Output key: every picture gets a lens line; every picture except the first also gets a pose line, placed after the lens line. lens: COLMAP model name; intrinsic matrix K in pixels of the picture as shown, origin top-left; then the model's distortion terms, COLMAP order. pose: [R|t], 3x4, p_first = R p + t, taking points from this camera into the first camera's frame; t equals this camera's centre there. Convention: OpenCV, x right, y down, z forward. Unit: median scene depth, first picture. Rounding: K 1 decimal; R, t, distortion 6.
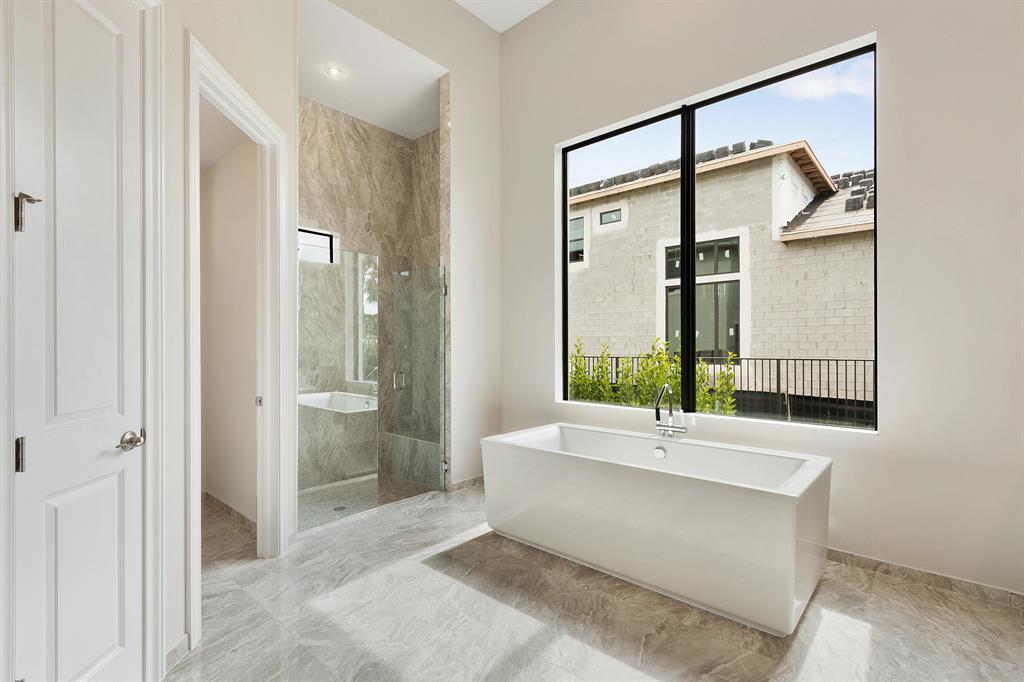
lens RADIAL K [[483.0, 0, 512.0], [0, 483.0, 341.0], [0, 0, 1]] dist [-0.000153, -0.000152]
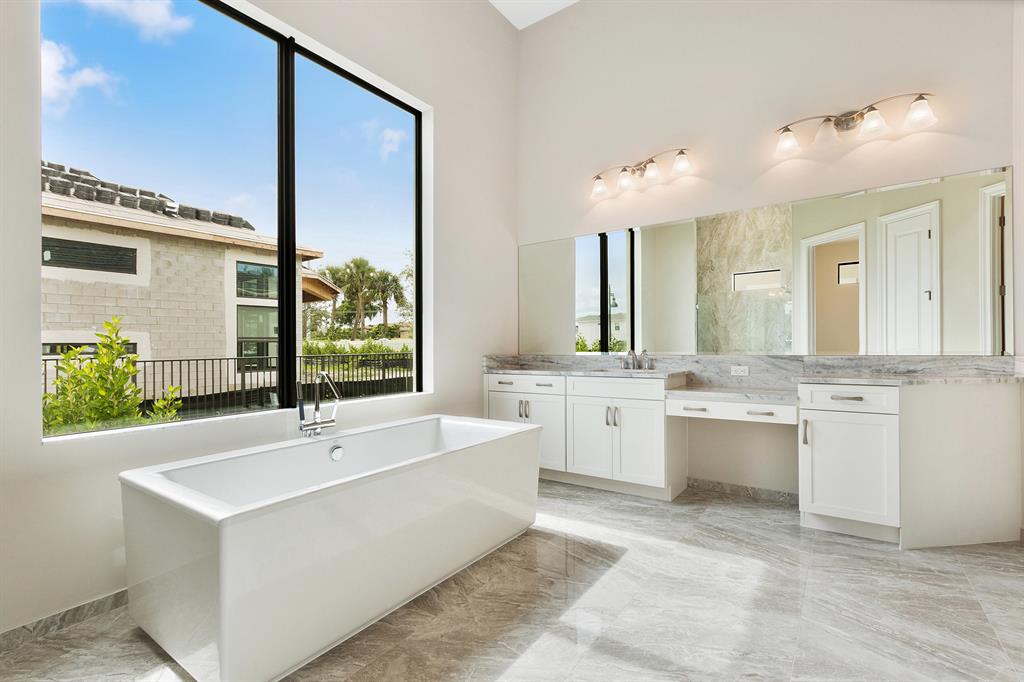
lens RADIAL K [[459.3, 0, 509.7], [0, 459.3, 347.5], [0, 0, 1]] dist [-0.000491, -0.000109]
pose [[-0.098969, 0.004527, 0.995080, -0.667589], [0.021385, 0.999768, -0.002422, 0.077924], [-0.994861, 0.021040, -0.099043, 1.032627]]
